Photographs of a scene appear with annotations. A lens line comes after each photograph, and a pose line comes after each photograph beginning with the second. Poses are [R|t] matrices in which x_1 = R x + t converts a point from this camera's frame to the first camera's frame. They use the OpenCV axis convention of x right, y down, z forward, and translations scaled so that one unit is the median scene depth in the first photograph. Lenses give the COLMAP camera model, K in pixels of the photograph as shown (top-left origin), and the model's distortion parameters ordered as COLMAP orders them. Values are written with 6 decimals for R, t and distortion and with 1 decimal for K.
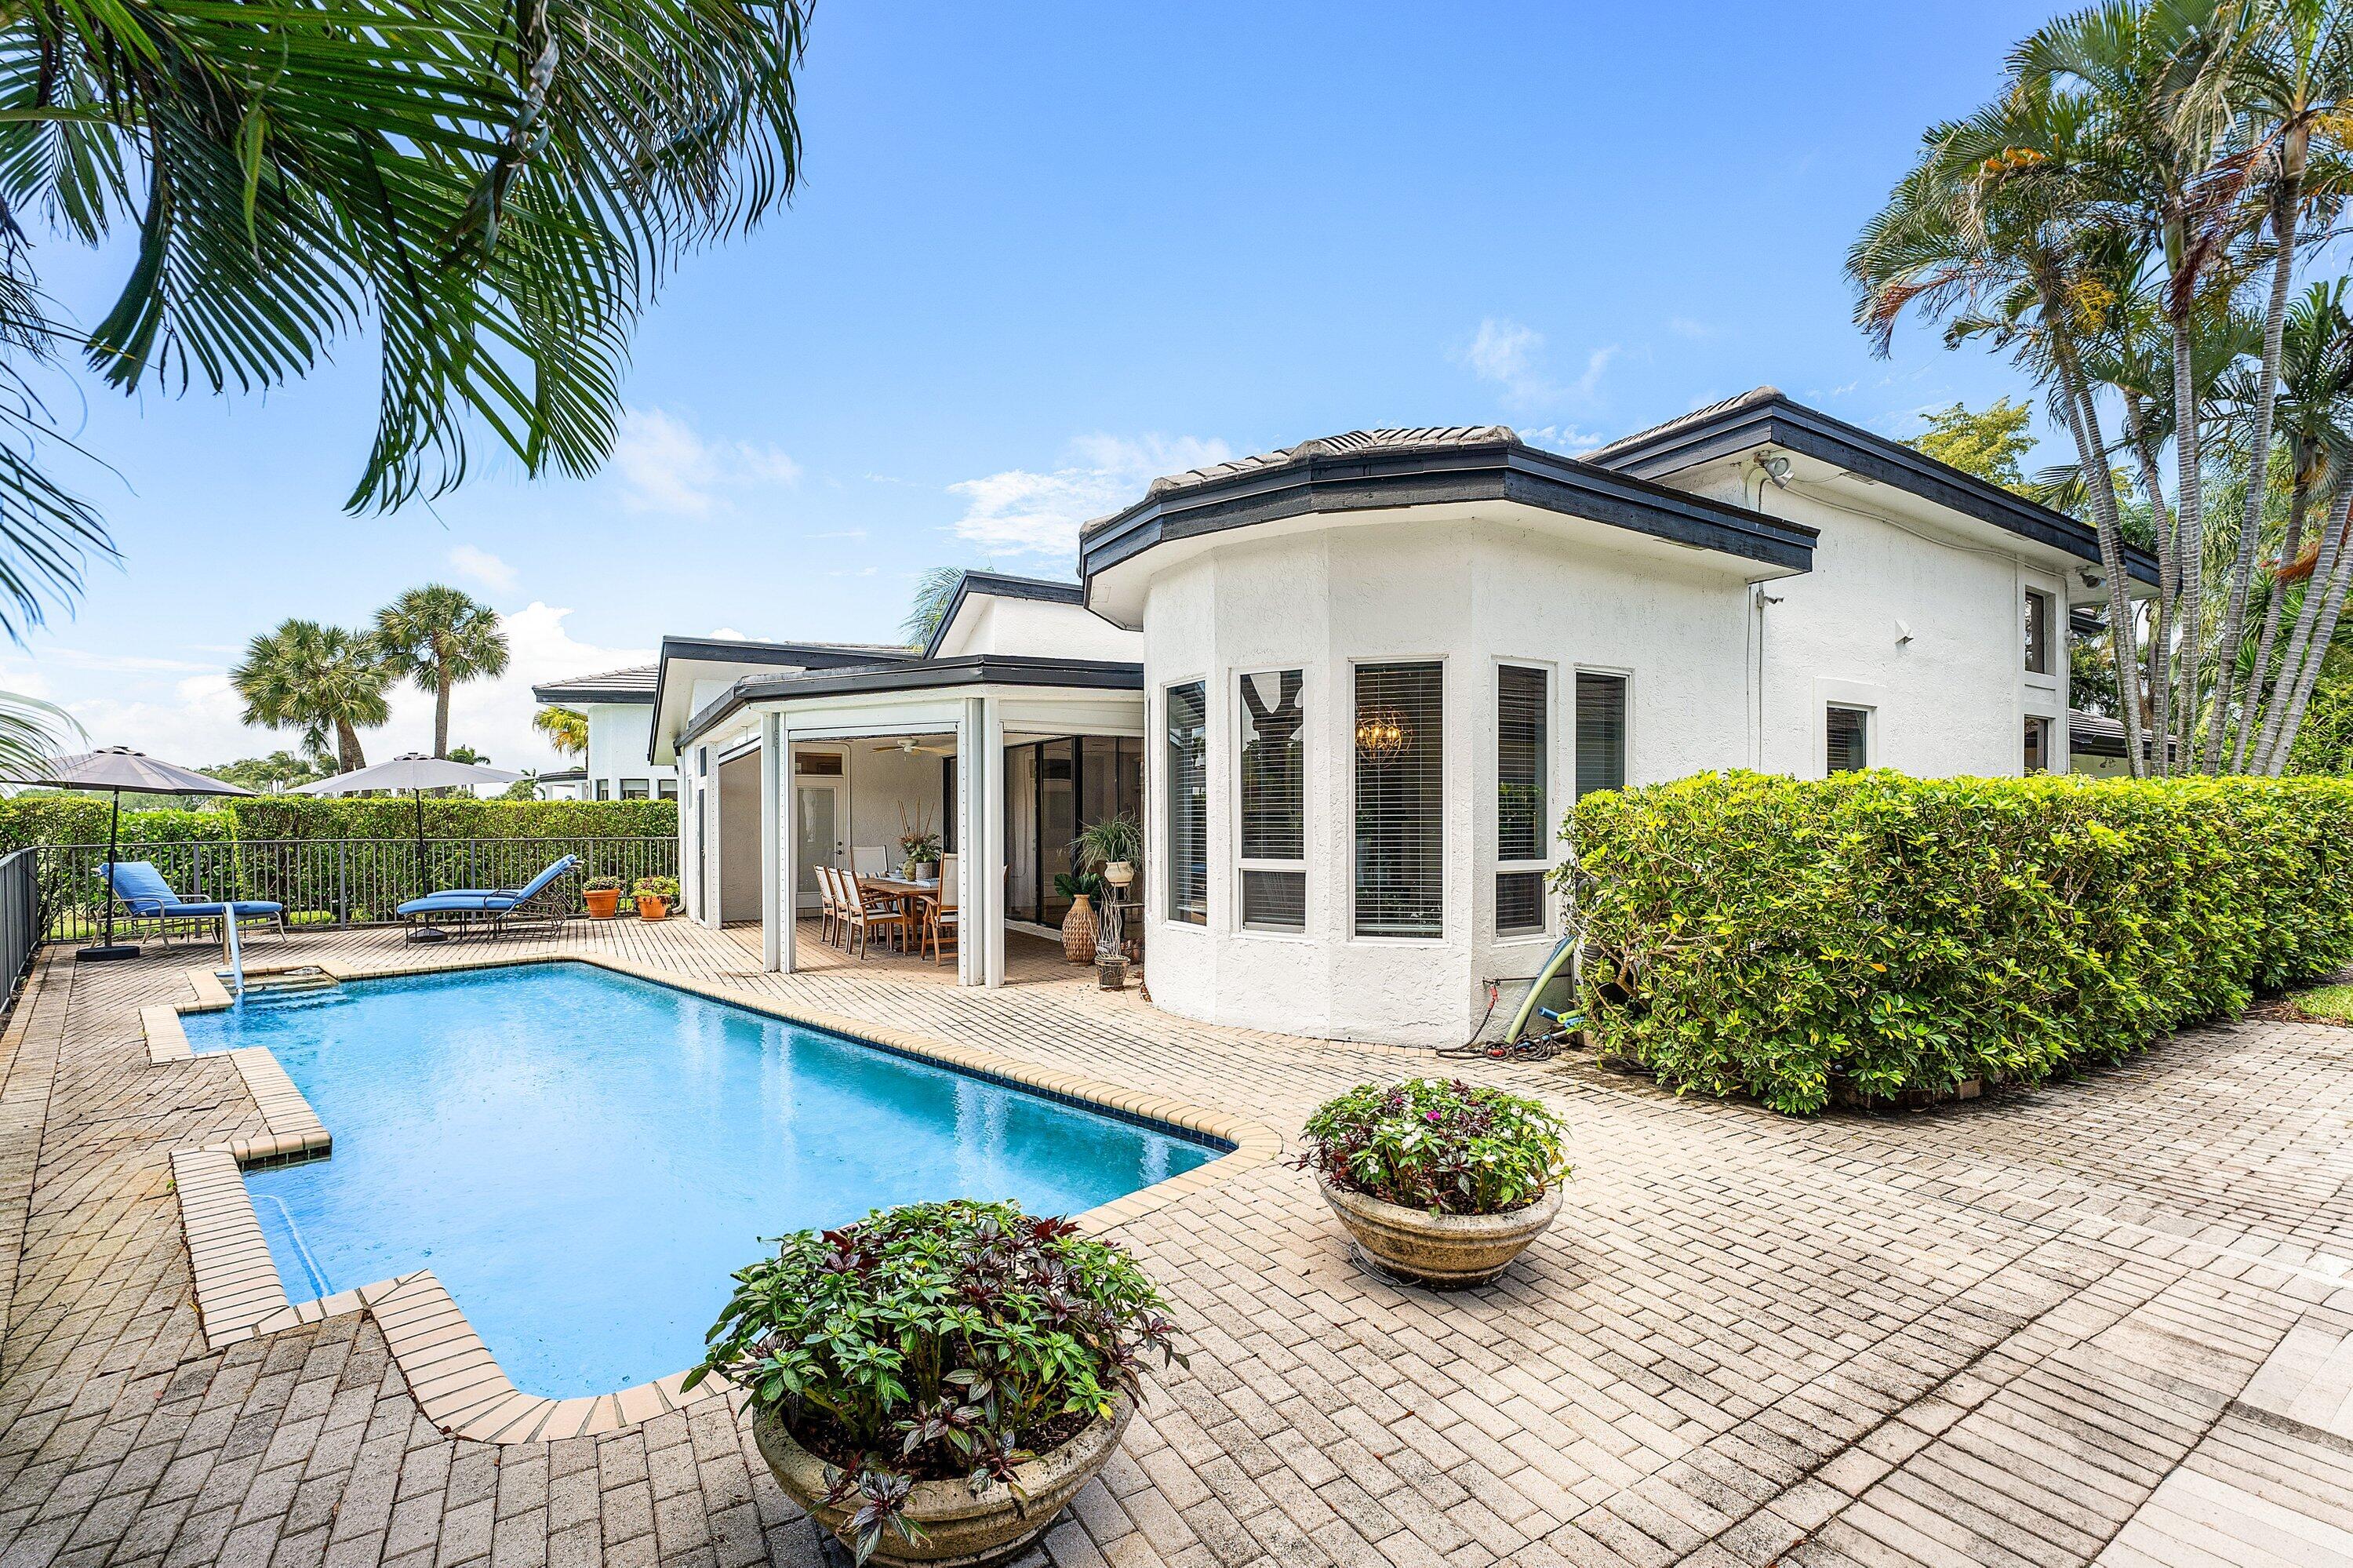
lens RADIAL K [[996.9, 0, 1186.2], [0, 996.9, 820.9], [0, 0, 1]] dist [-0.001921, 0.000047]
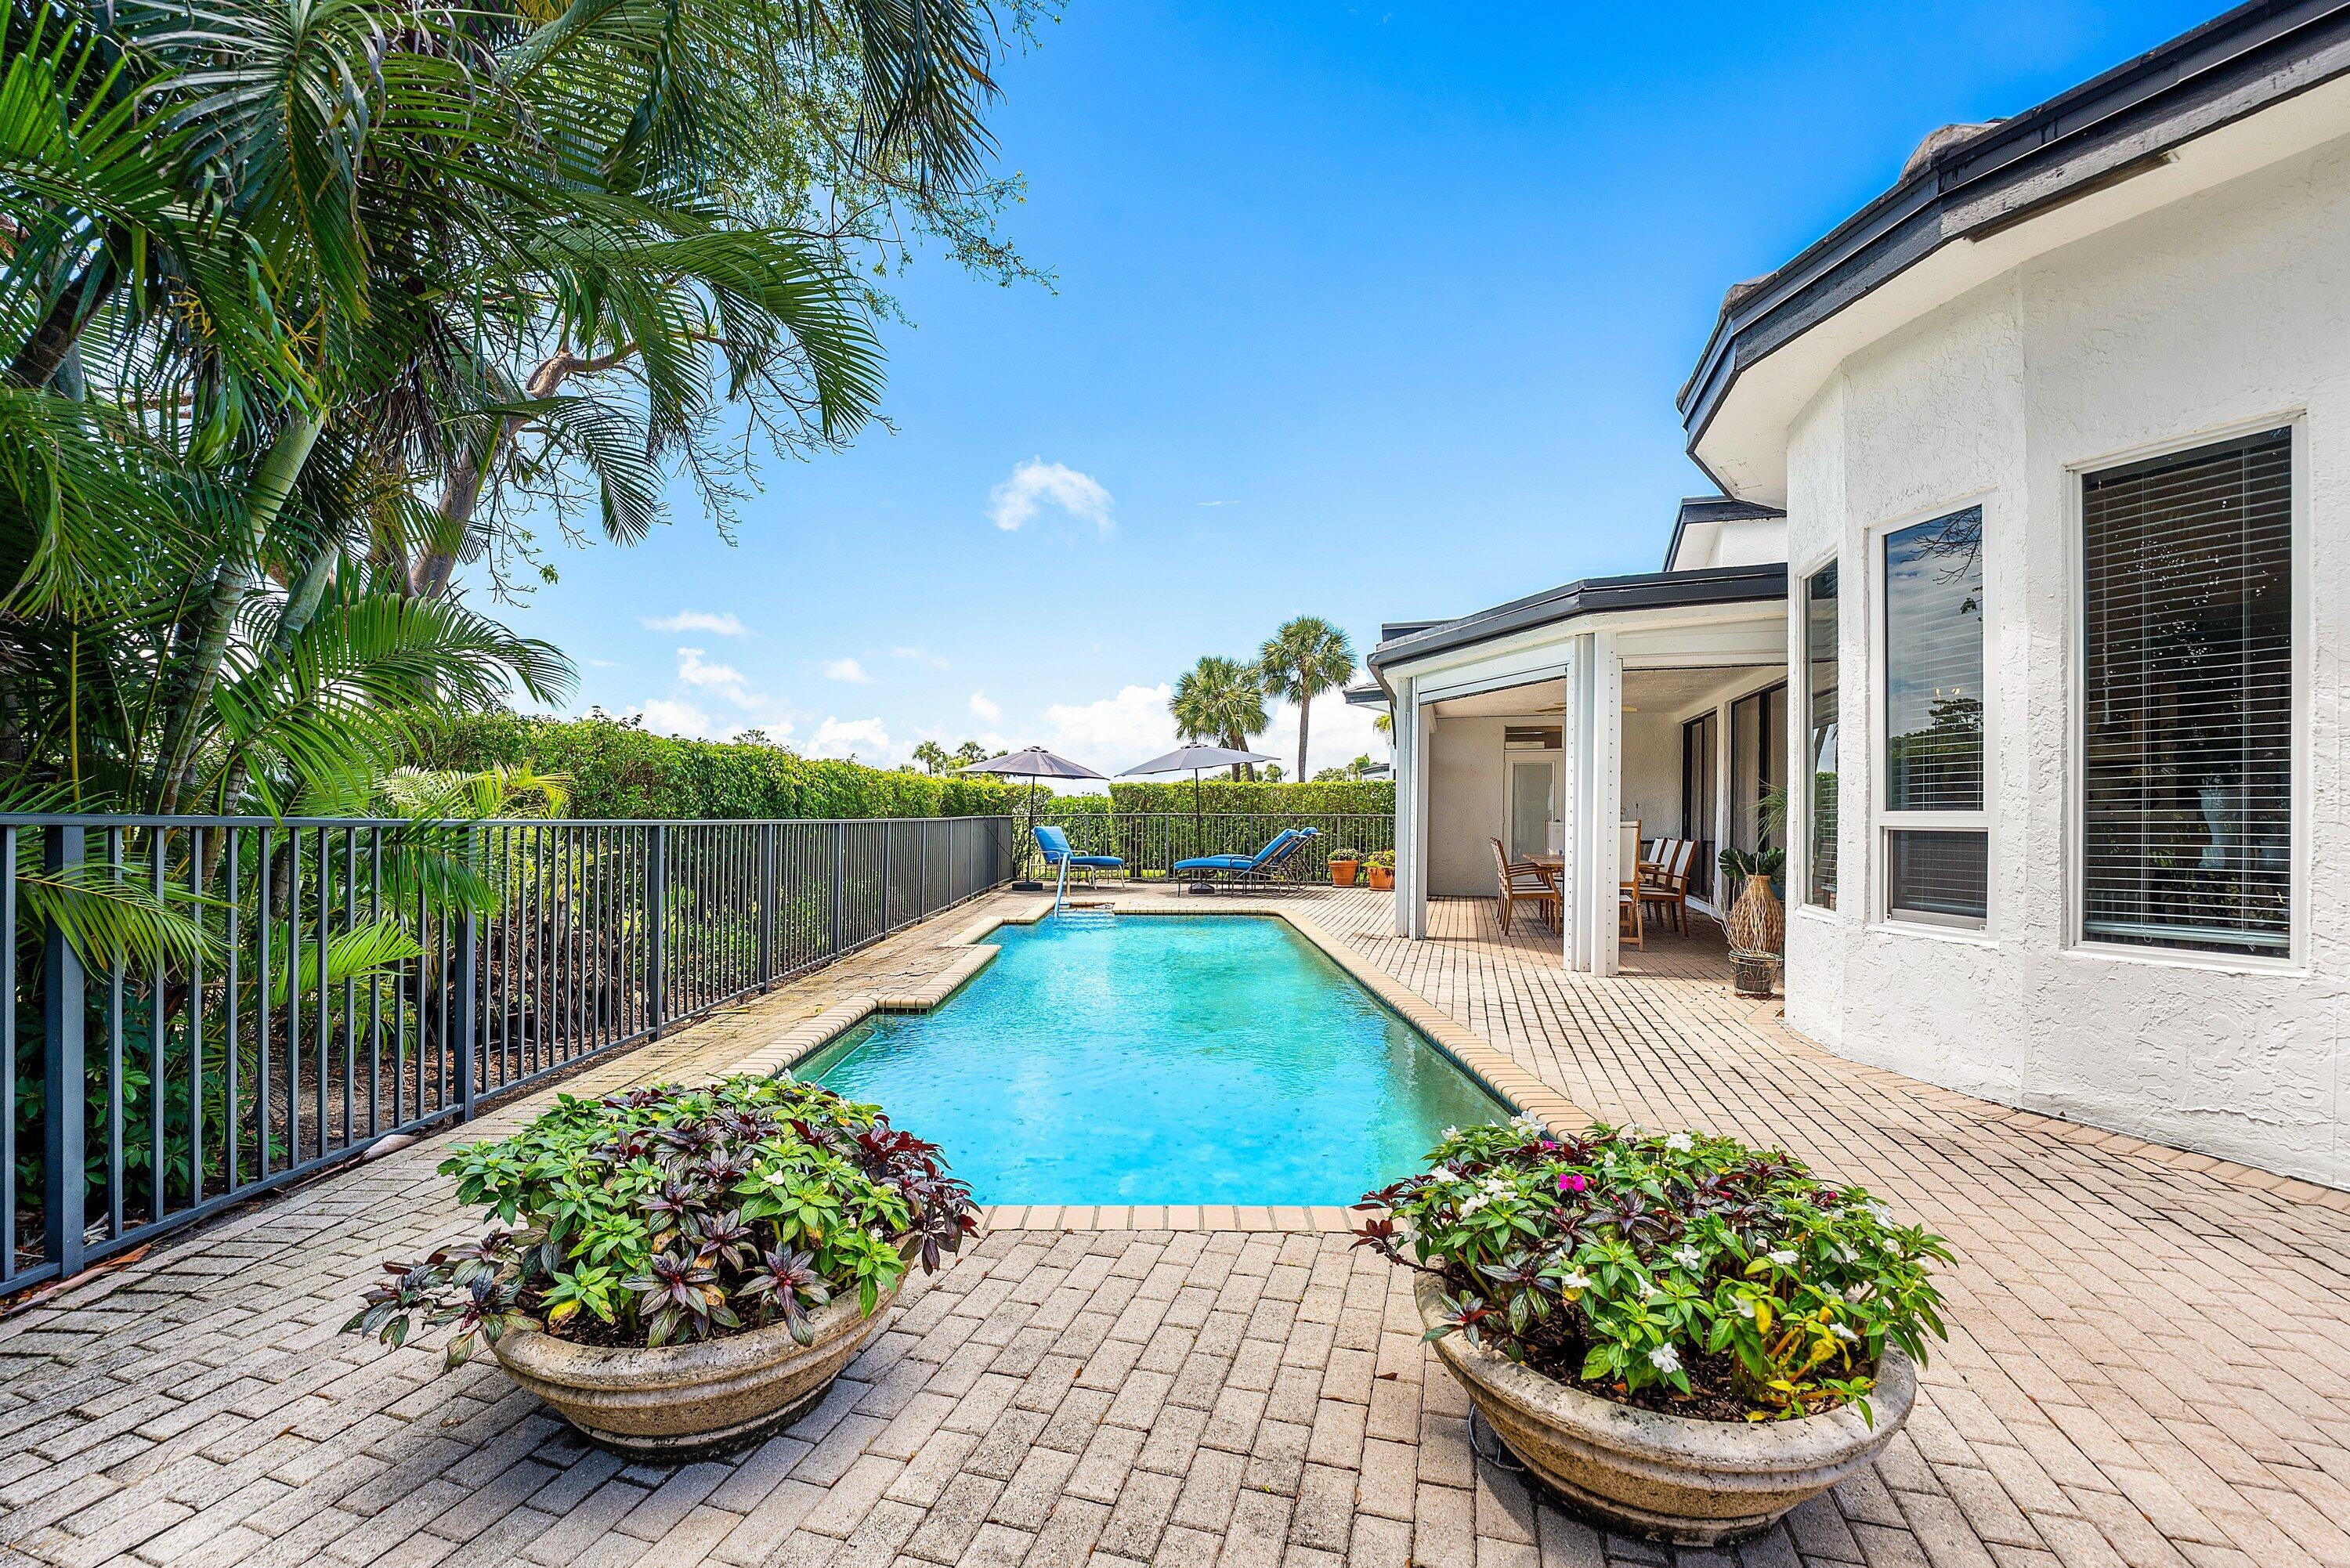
lens RADIAL K [[1005.2, 0, 1168.3], [0, 1005.2, 810.6], [0, 0, 1]] dist [-0.024543, -0.000046]
pose [[0.663585, -0.004930, -0.748085, 0.163512], [-0.001940, 0.999964, -0.008312, 0.030343], [0.748099, 0.006967, 0.663551, 0.148131]]
